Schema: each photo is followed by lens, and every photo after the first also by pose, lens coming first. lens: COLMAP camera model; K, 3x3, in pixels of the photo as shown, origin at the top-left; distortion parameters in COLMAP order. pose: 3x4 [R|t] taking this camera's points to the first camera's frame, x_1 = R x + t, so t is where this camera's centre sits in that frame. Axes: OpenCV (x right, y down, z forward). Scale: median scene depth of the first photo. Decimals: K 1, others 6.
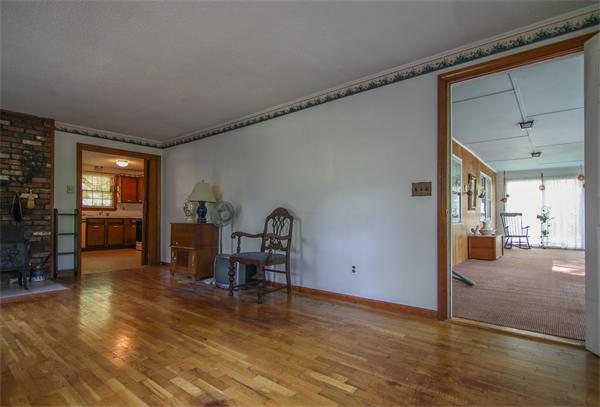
lens RADIAL K [[310.8, 0, 300.4], [0, 310.8, 215.9], [0, 0, 1]] dist [0.002987, -0.000694]
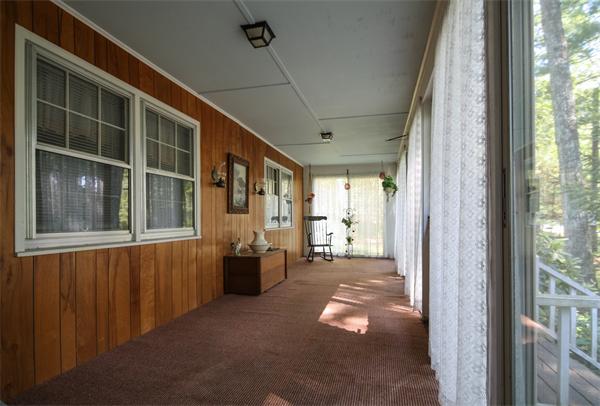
lens RADIAL K [[310.8, 0, 295.0], [0, 310.8, 222.2], [0, 0, 1]] dist [0.002987, -0.000694]
pose [[0.914003, -0.009102, 0.405605, 0.302933], [0.002354, 0.999850, 0.017132, -0.008272], [-0.405700, -0.014704, 0.913888, 0.282629]]
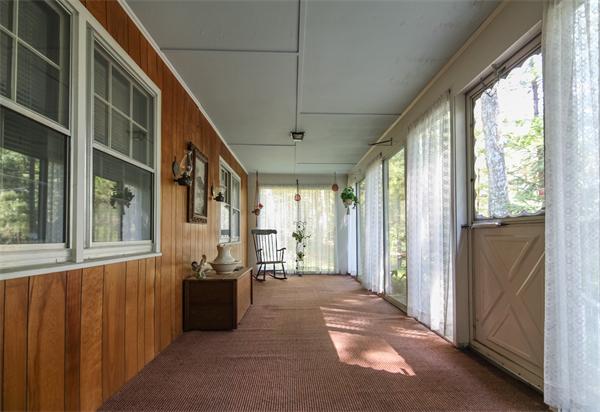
lens RADIAL K [[315.4, 0, 300.5], [0, 315.4, 229.8], [0, 0, 1]] dist [0.002124, -0.001441]
pose [[0.761028, 0.007619, 0.648674, 0.268413], [-0.001393, 0.999948, -0.010110, -0.002213], [-0.648718, 0.006790, 0.760999, 0.393114]]
